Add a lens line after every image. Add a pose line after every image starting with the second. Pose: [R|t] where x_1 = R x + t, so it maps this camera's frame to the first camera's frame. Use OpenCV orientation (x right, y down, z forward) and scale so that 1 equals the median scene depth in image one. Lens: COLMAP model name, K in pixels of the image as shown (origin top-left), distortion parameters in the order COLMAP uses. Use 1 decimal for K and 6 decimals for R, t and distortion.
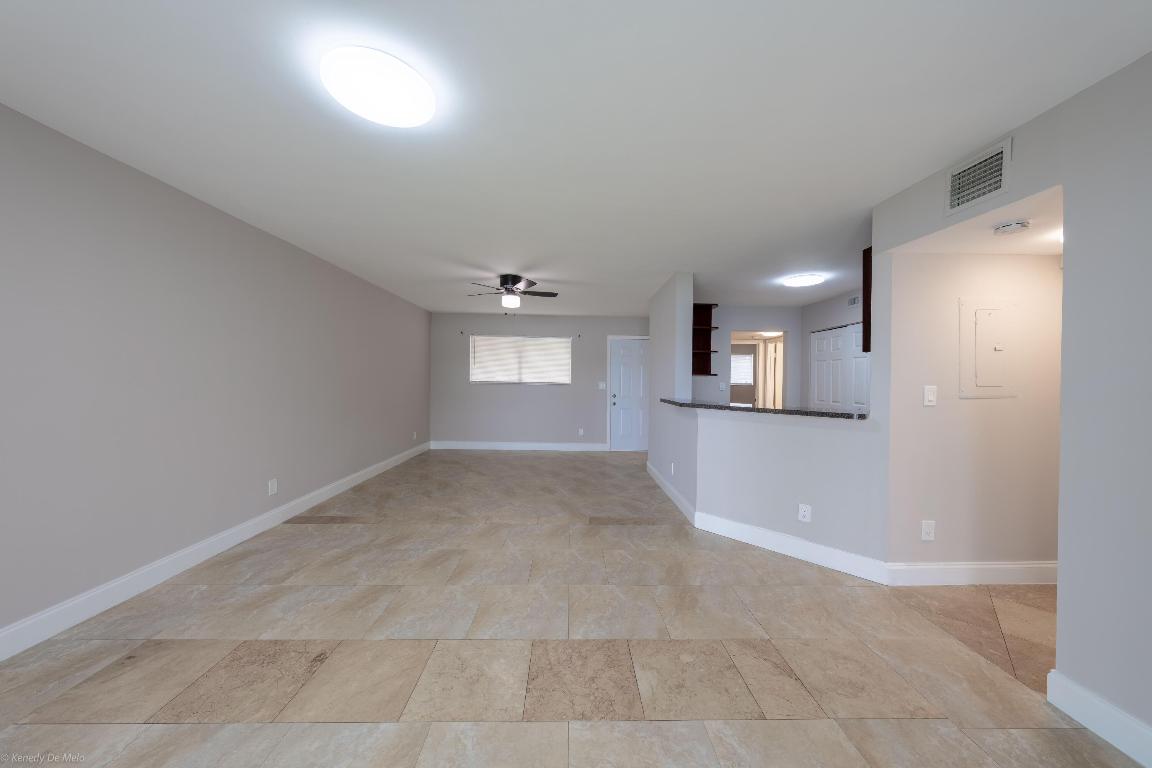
lens RADIAL K [[387.4, 0, 580.7], [0, 387.4, 380.8], [0, 0, 1]] dist [-0.001615, -0.000121]
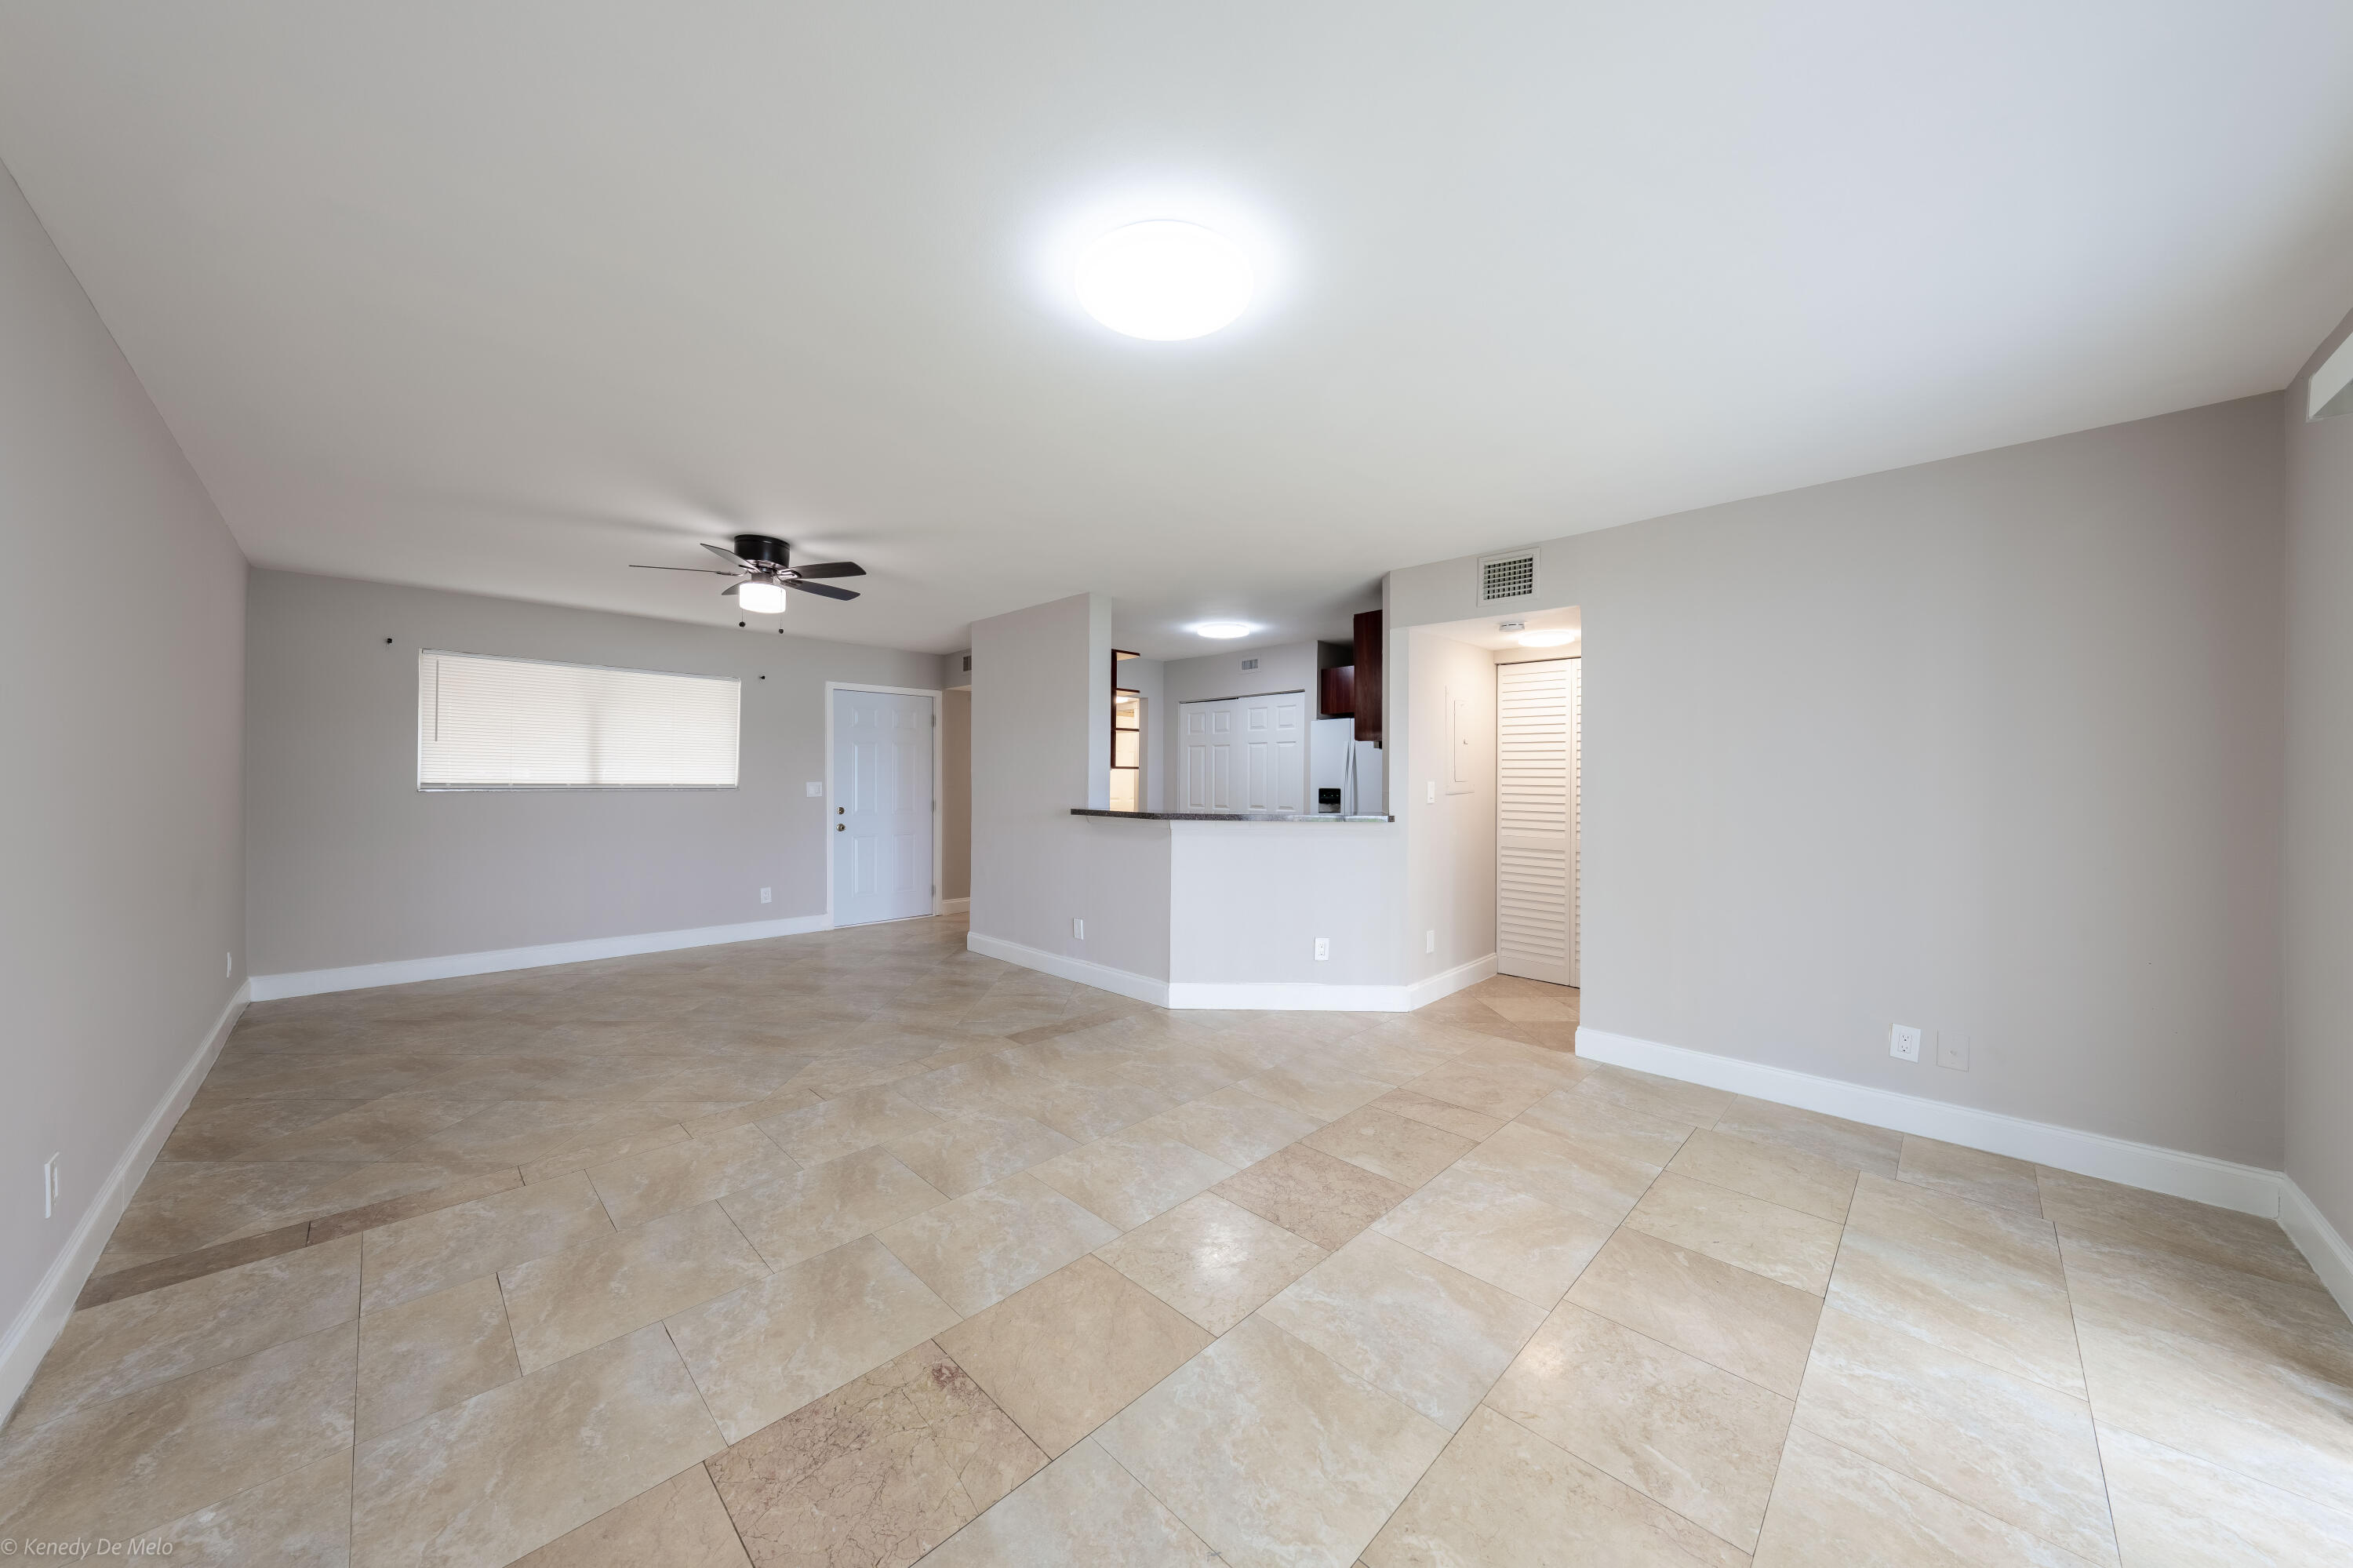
lens RADIAL K [[786.8, 0, 1172.7], [0, 786.8, 782.5], [0, 0, 1]] dist [-0.000775, -0.000092]
pose [[0.725944, -0.012963, 0.687631, -0.645806], [0.007080, 0.999910, 0.011376, -0.008082], [-0.687717, -0.003390, 0.725971, 0.066666]]
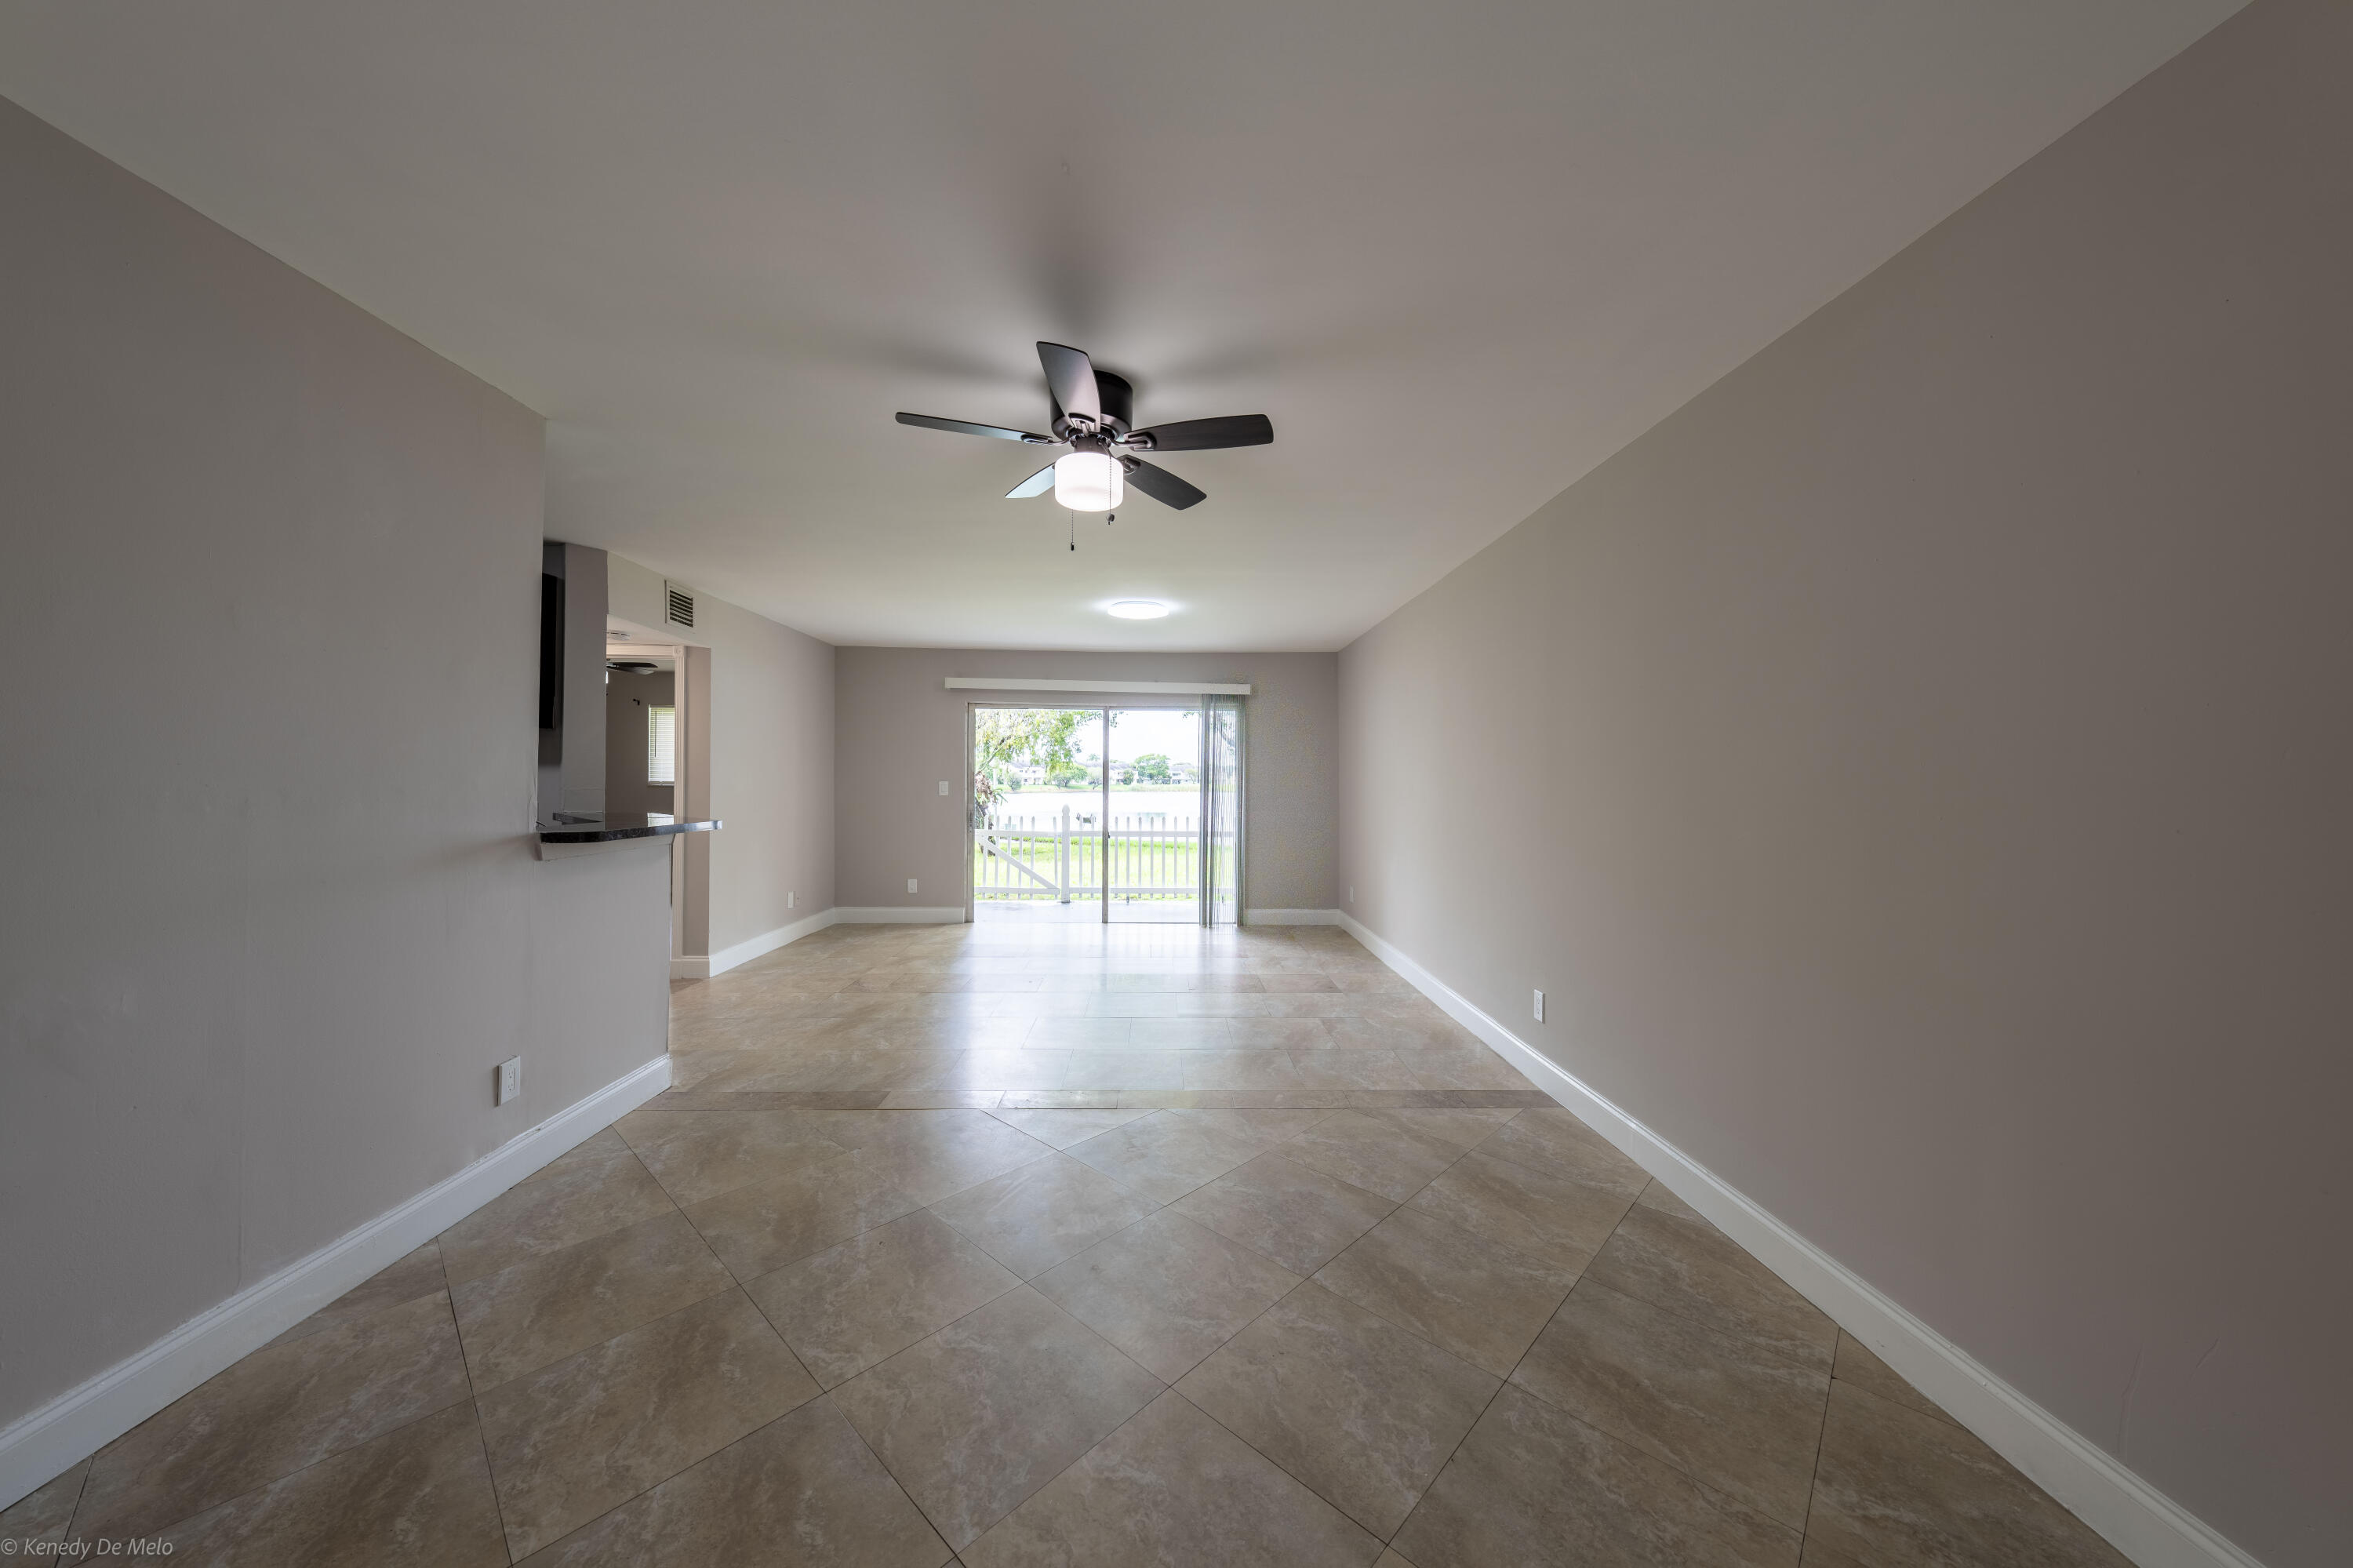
lens RADIAL K [[800.9, 0, 1178.7], [0, 800.9, 774.2], [0, 0, 1]] dist [-0.000170, -0.000316]
pose [[-0.999799, -0.019943, 0.002053, -0.351524], [-0.019953, 0.999787, -0.005241, -0.009583], [-0.001948, -0.005281, -0.999984, 2.192631]]
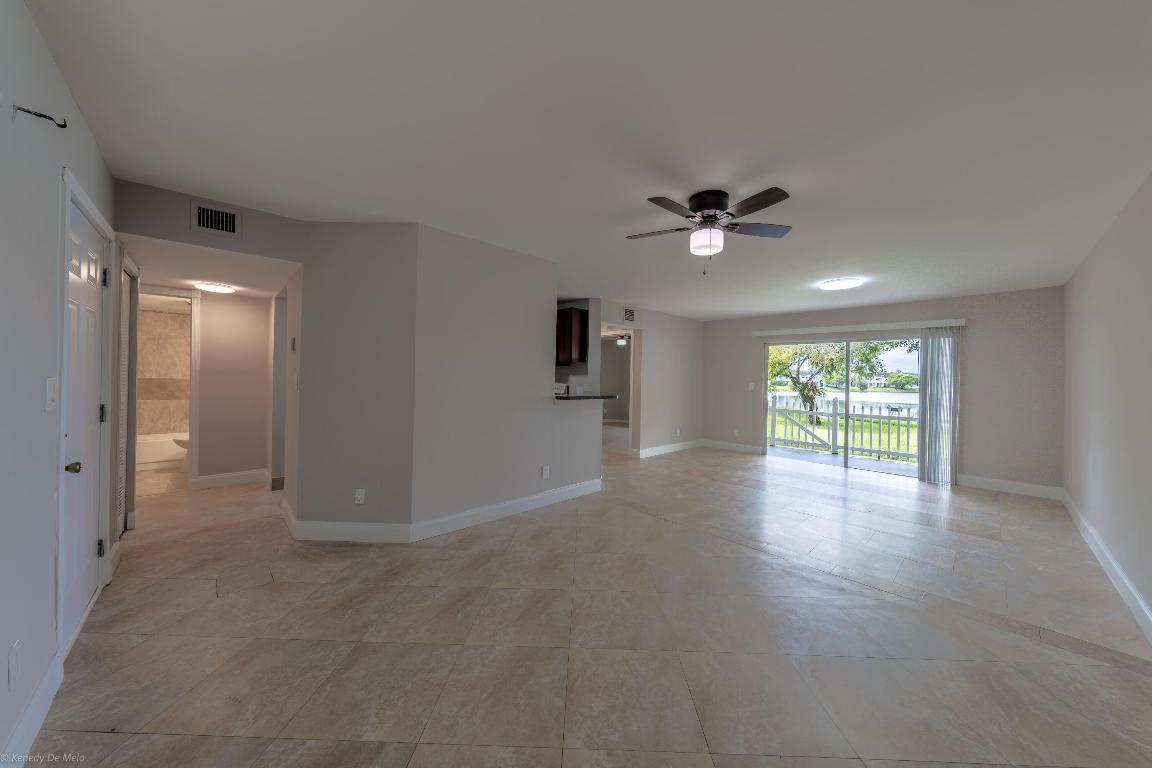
lens RADIAL K [[392.1, 0, 577.1], [0, 392.1, 379.2], [0, 0, 1]] dist [-0.000170, -0.000316]
pose [[-0.667389, -0.027167, 0.744214, -0.689625], [-0.025700, 0.999579, 0.013443, -0.013763], [-0.744266, -0.010155, -0.667806, 2.161047]]
